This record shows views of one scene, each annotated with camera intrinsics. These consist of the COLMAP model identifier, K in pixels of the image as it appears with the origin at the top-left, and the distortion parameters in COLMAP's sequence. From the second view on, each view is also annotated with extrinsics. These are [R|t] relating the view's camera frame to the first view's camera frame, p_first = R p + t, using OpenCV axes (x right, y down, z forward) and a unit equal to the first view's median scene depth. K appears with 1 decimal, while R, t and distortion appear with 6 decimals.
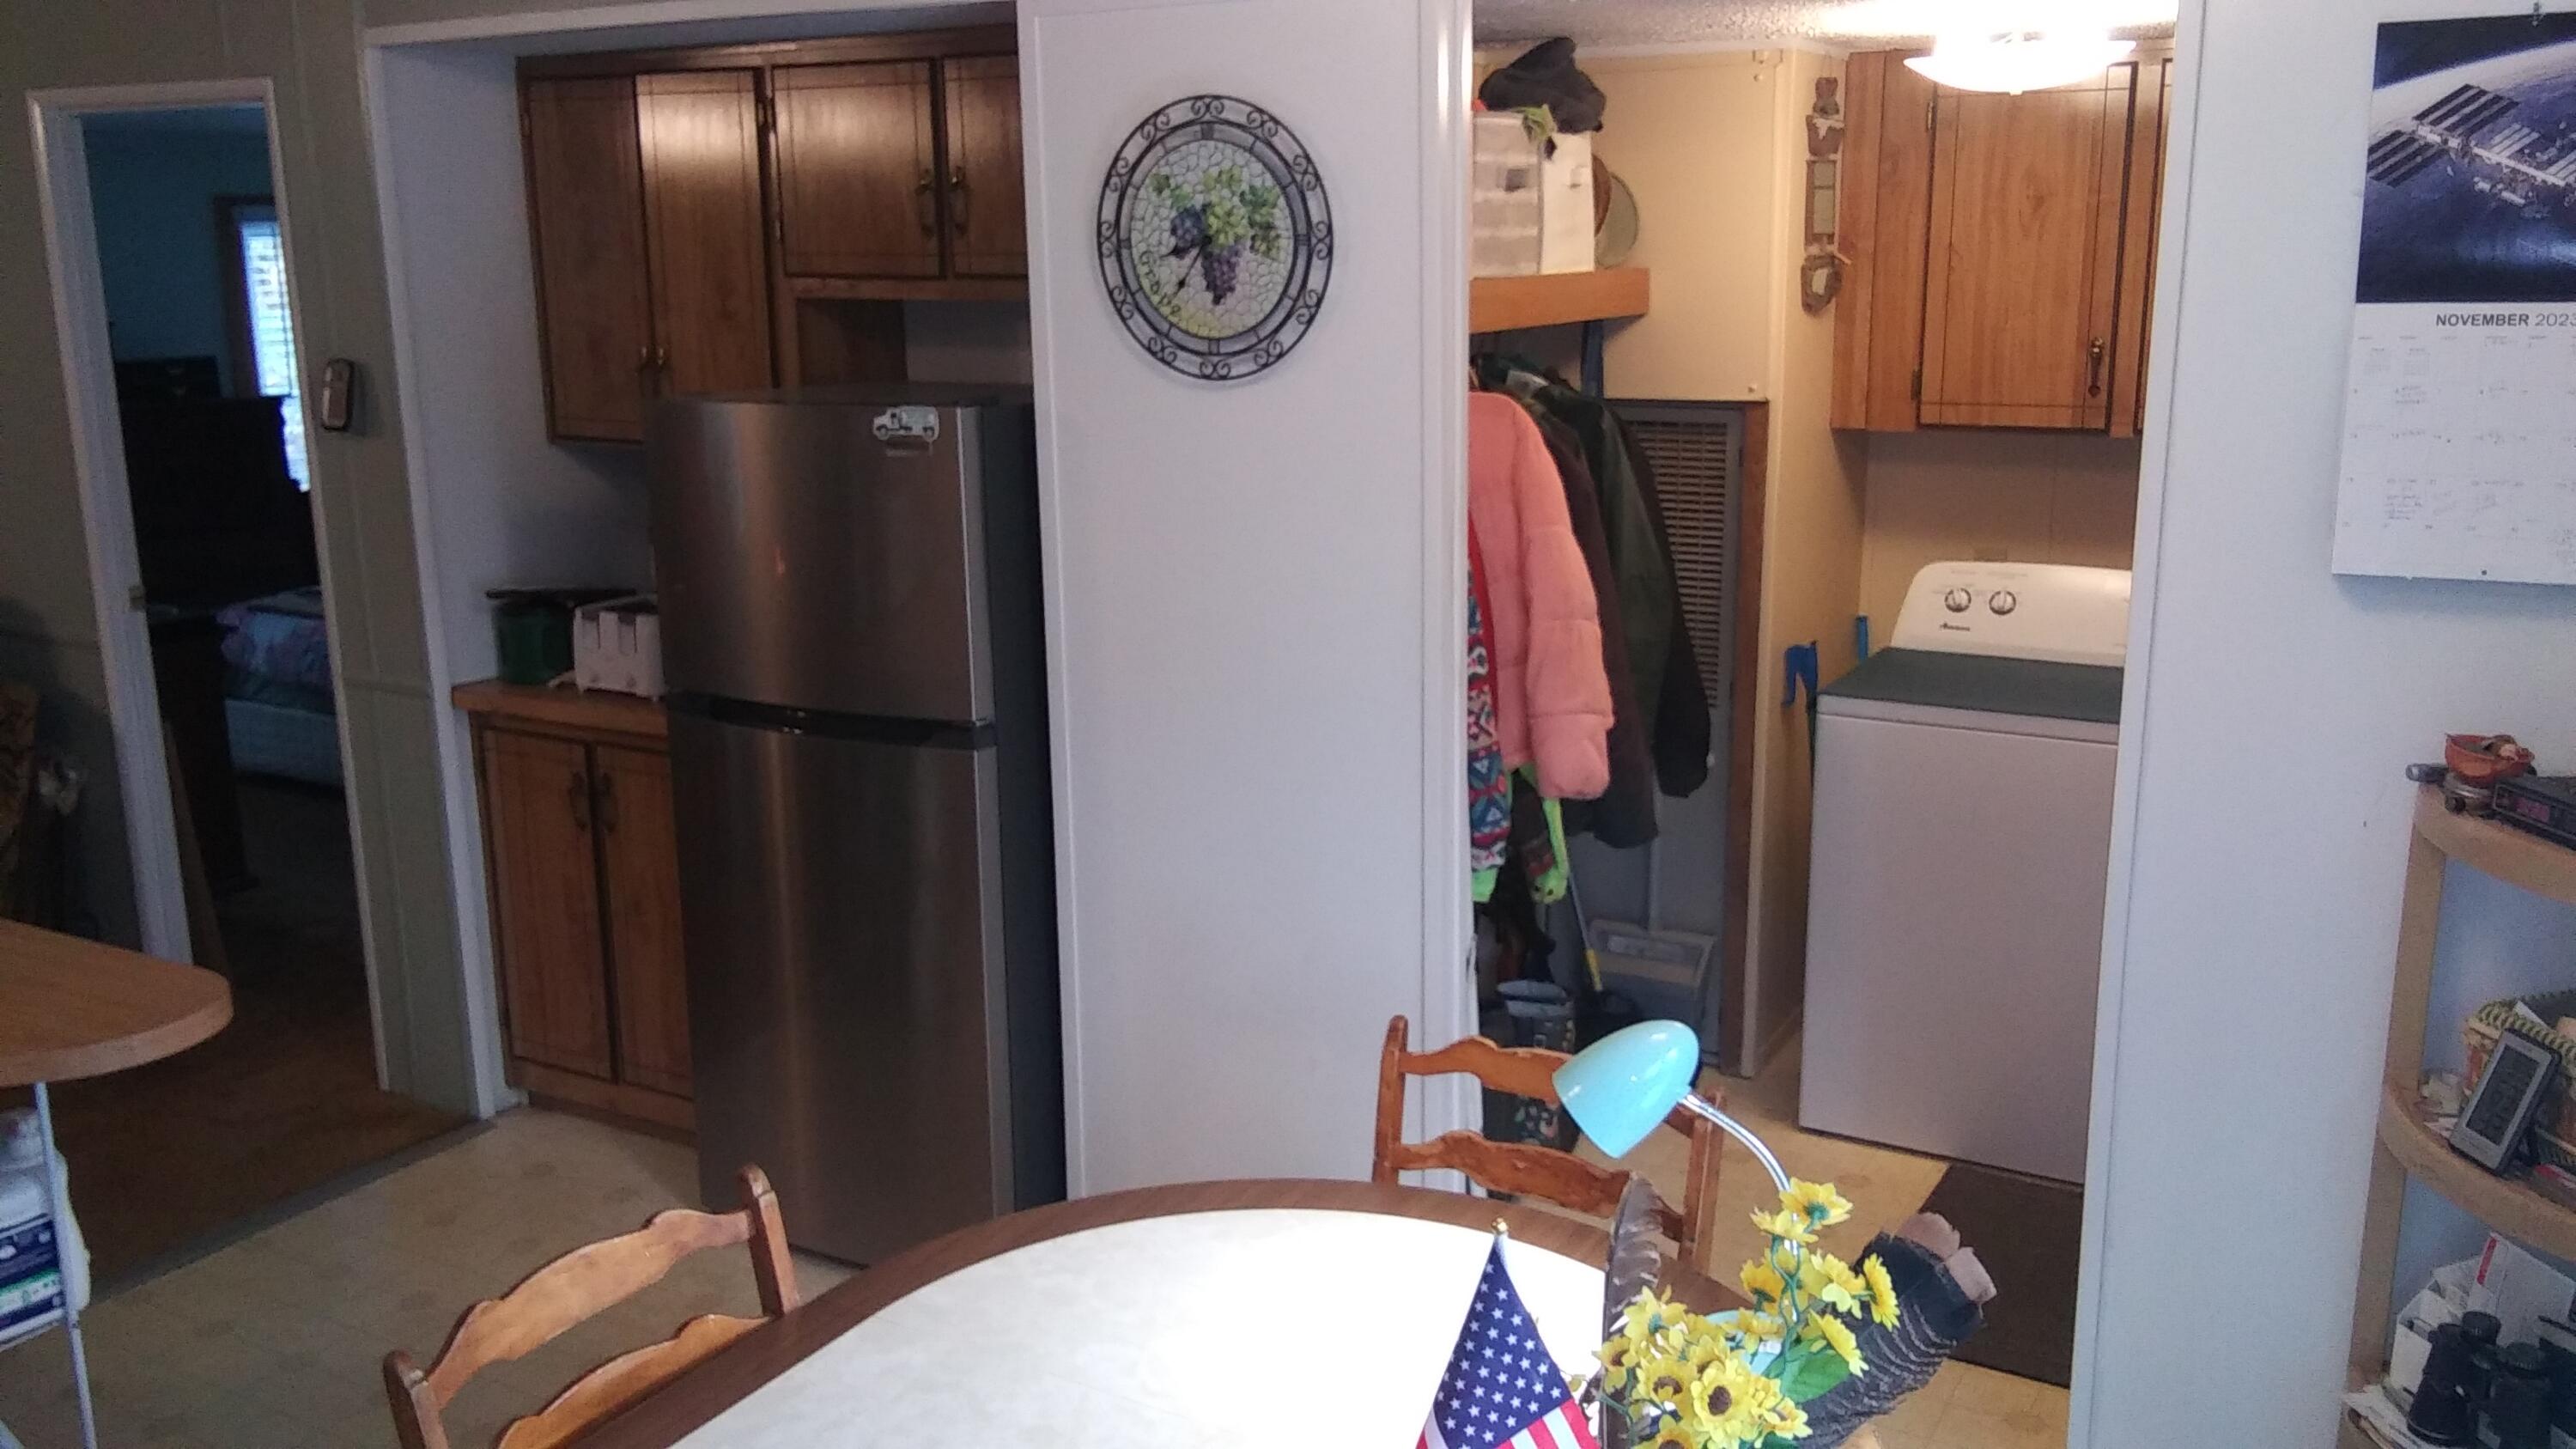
lens RADIAL K [[2075.2, 0, 1318.9], [0, 2075.2, 722.9], [0, 0, 1]] dist [0.078765, -0.135017]
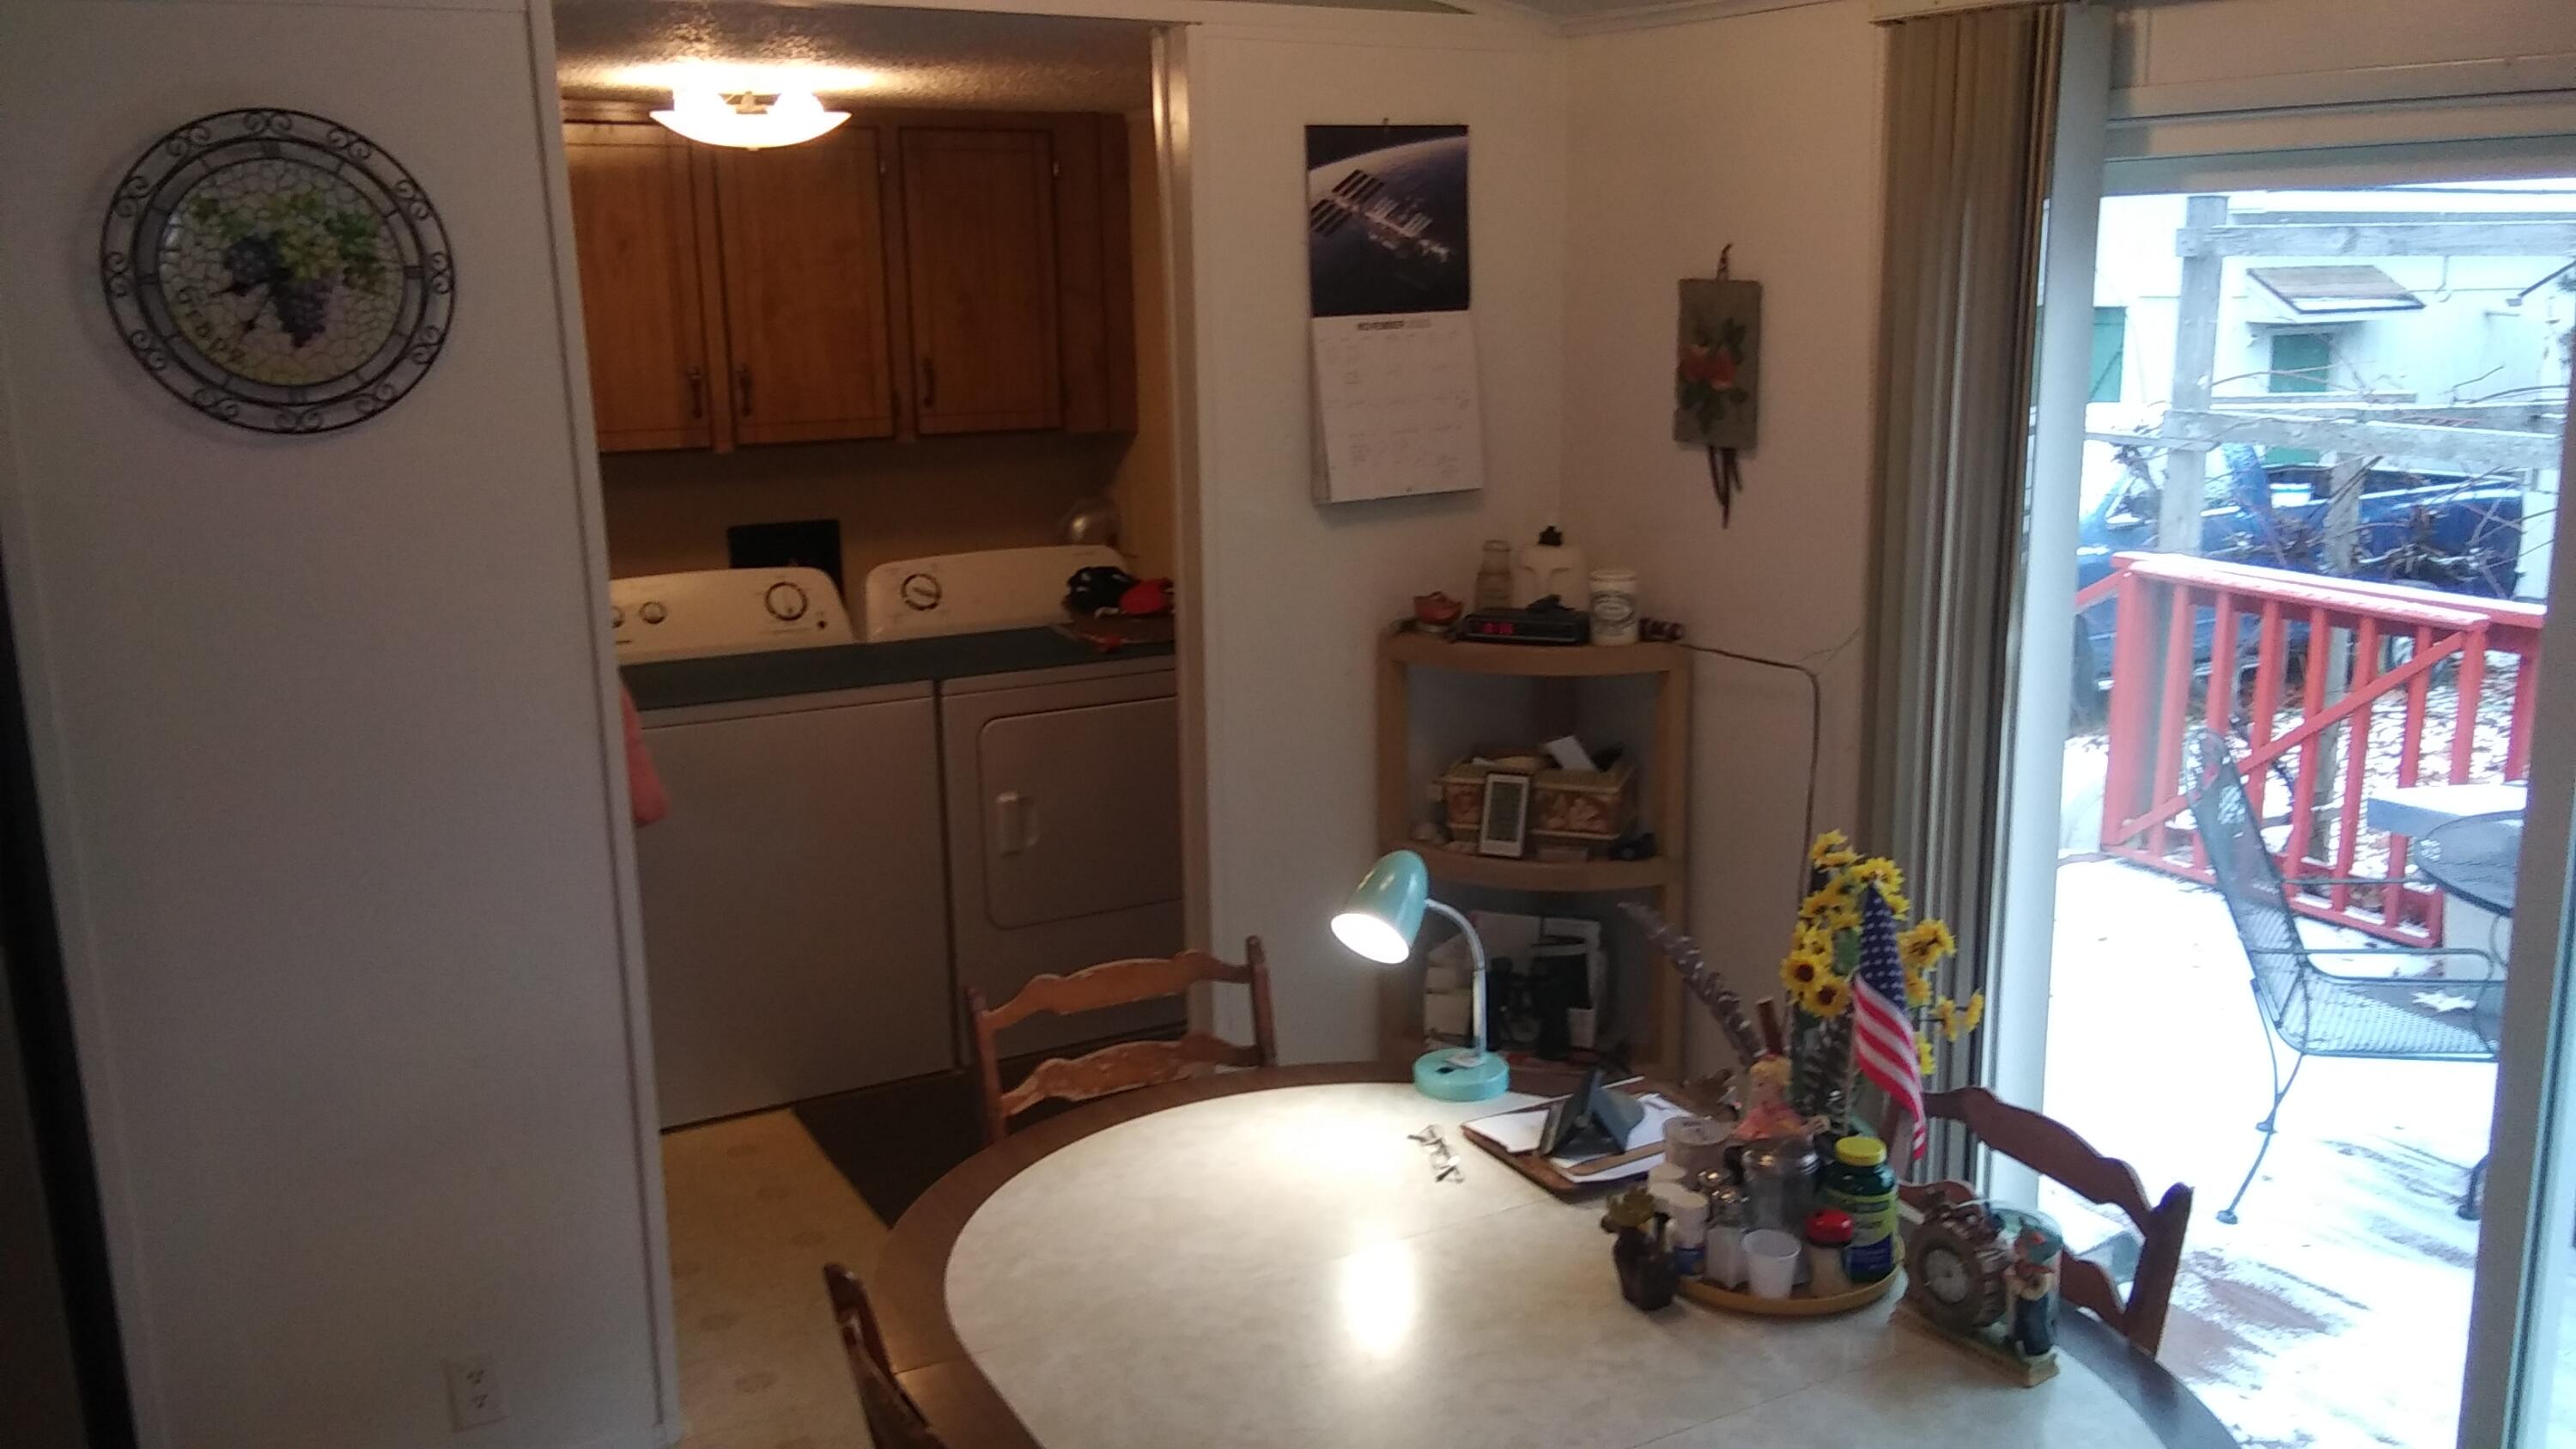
lens RADIAL K [[2075.2, 0, 1318.9], [0, 2075.2, 722.9], [0, 0, 1]] dist [0.078765, -0.135017]
pose [[0.515917, -0.182401, 0.836995, -0.596272], [0.201652, 0.975471, 0.088281, -0.040251], [-0.832566, 0.123236, 0.540043, 0.194969]]
